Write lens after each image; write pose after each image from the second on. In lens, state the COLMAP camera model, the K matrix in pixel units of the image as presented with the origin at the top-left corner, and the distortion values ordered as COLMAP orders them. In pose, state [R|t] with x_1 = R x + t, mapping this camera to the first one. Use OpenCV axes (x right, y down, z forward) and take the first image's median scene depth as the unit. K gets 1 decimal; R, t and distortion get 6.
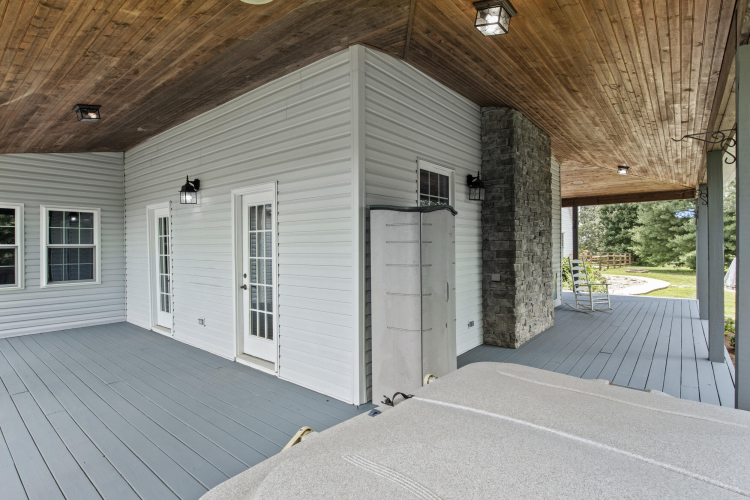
lens RADIAL K [[385.4, 0, 374.5], [0, 385.4, 246.7], [0, 0, 1]] dist [-0.007844, -0.001481]
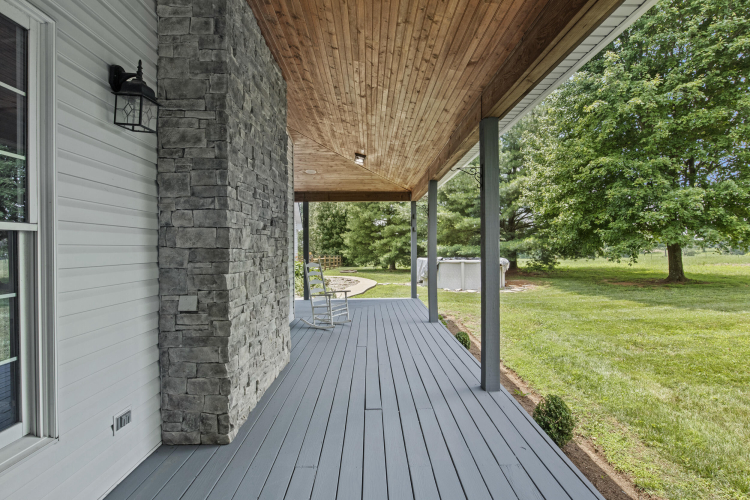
lens RADIAL K [[385.4, 0, 377.1], [0, 385.4, 246.9], [0, 0, 1]] dist [-0.007844, -0.001481]
pose [[0.770625, 0.003676, 0.637279, 0.166905], [0.002356, 0.999960, -0.008617, 0.011865], [-0.637285, 0.008142, 0.770585, 0.418132]]
